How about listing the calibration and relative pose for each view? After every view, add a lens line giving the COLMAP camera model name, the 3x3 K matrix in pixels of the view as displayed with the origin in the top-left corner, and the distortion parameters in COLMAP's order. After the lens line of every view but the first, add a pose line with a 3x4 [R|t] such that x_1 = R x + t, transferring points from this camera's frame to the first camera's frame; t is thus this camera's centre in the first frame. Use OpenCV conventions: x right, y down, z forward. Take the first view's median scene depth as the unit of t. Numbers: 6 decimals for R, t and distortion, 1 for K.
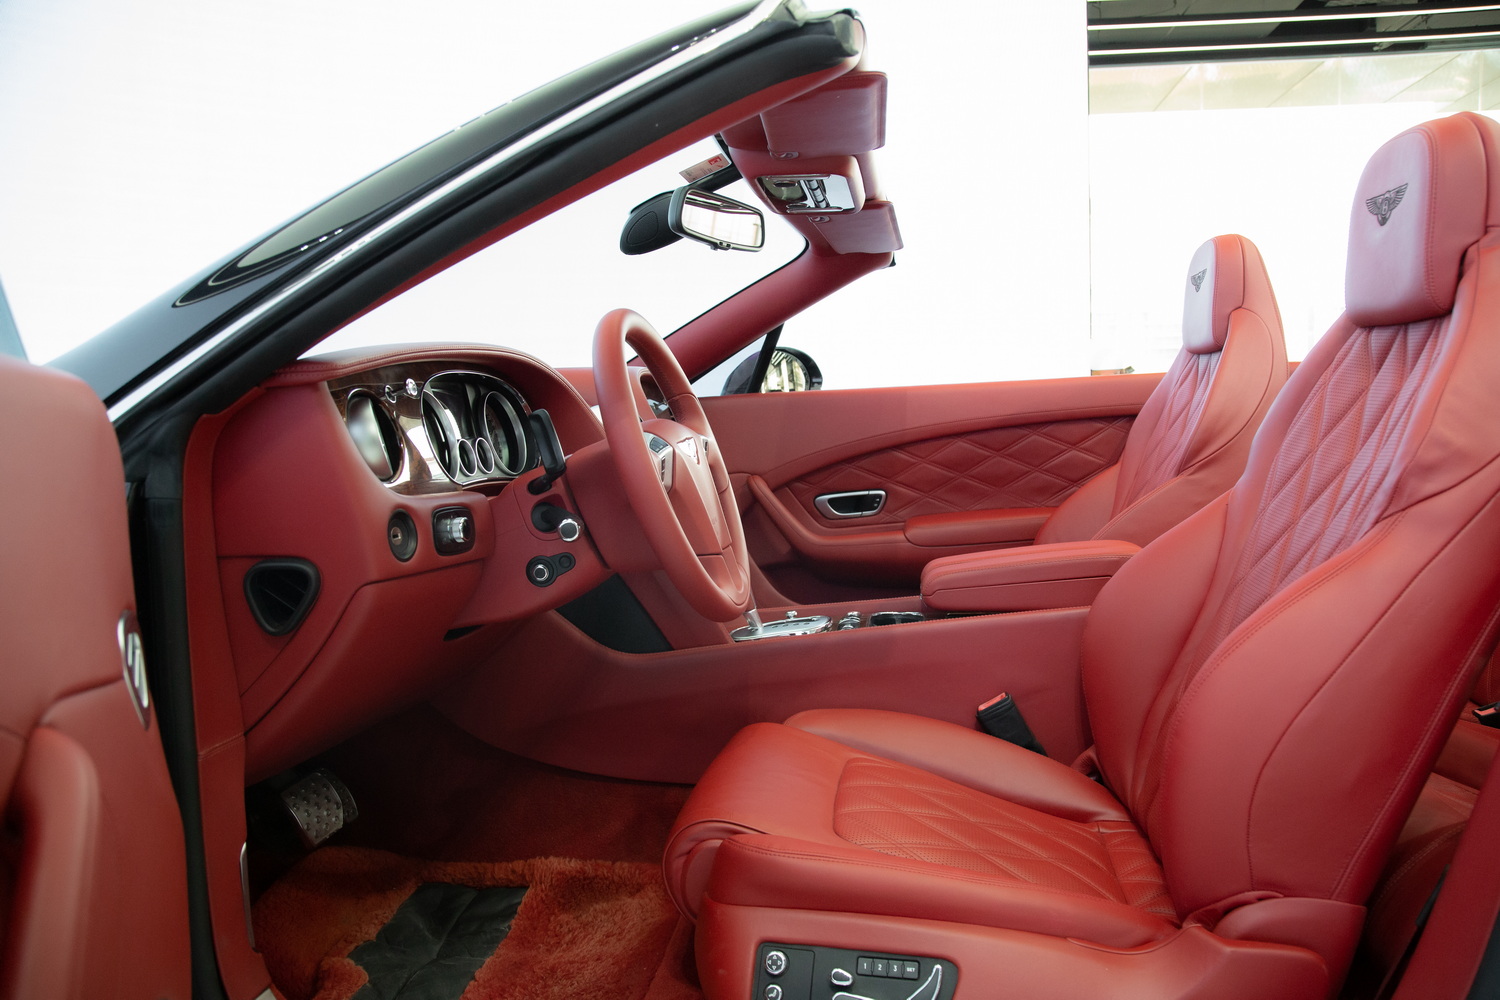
lens RADIAL K [[1178.3, 0, 750.0], [0, 1178.3, 500.0], [0, 0, 1]] dist [-0.112345, 0.000744]
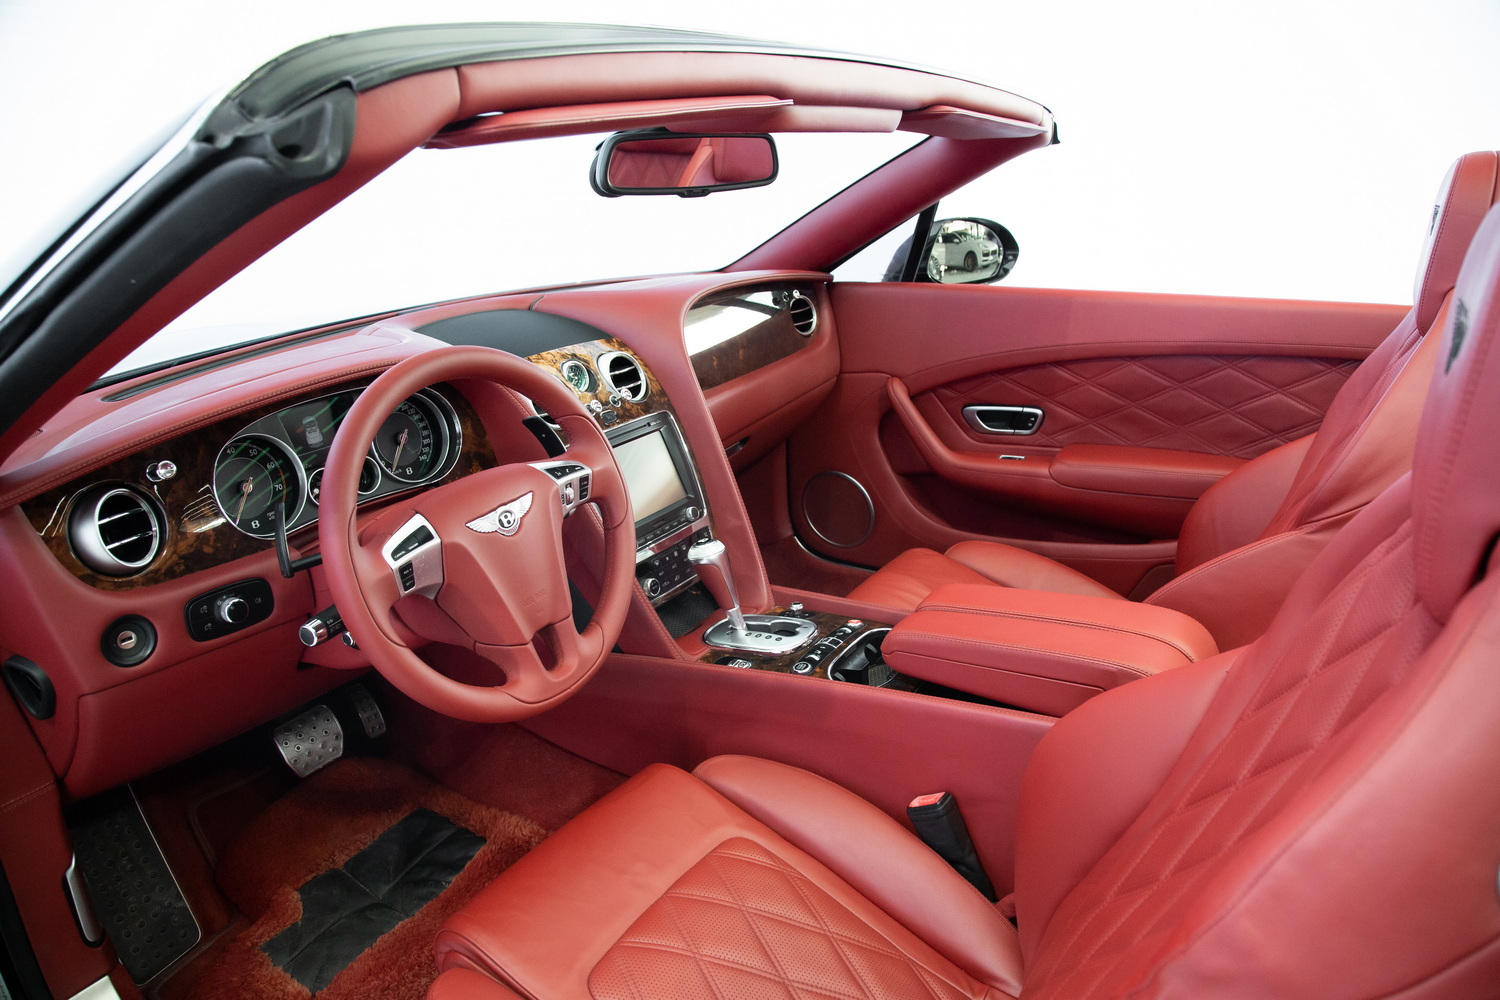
lens RADIAL K [[1054.5, 0, 754.4], [0, 1054.5, 525.1], [0, 0, 1]] dist [-0.119696, 0.002707]
pose [[0.904123, 0.152825, -0.399007, 0.243964], [-0.021163, 0.948717, 0.315417, -0.164604], [0.426748, -0.276731, 0.860991, 0.244733]]
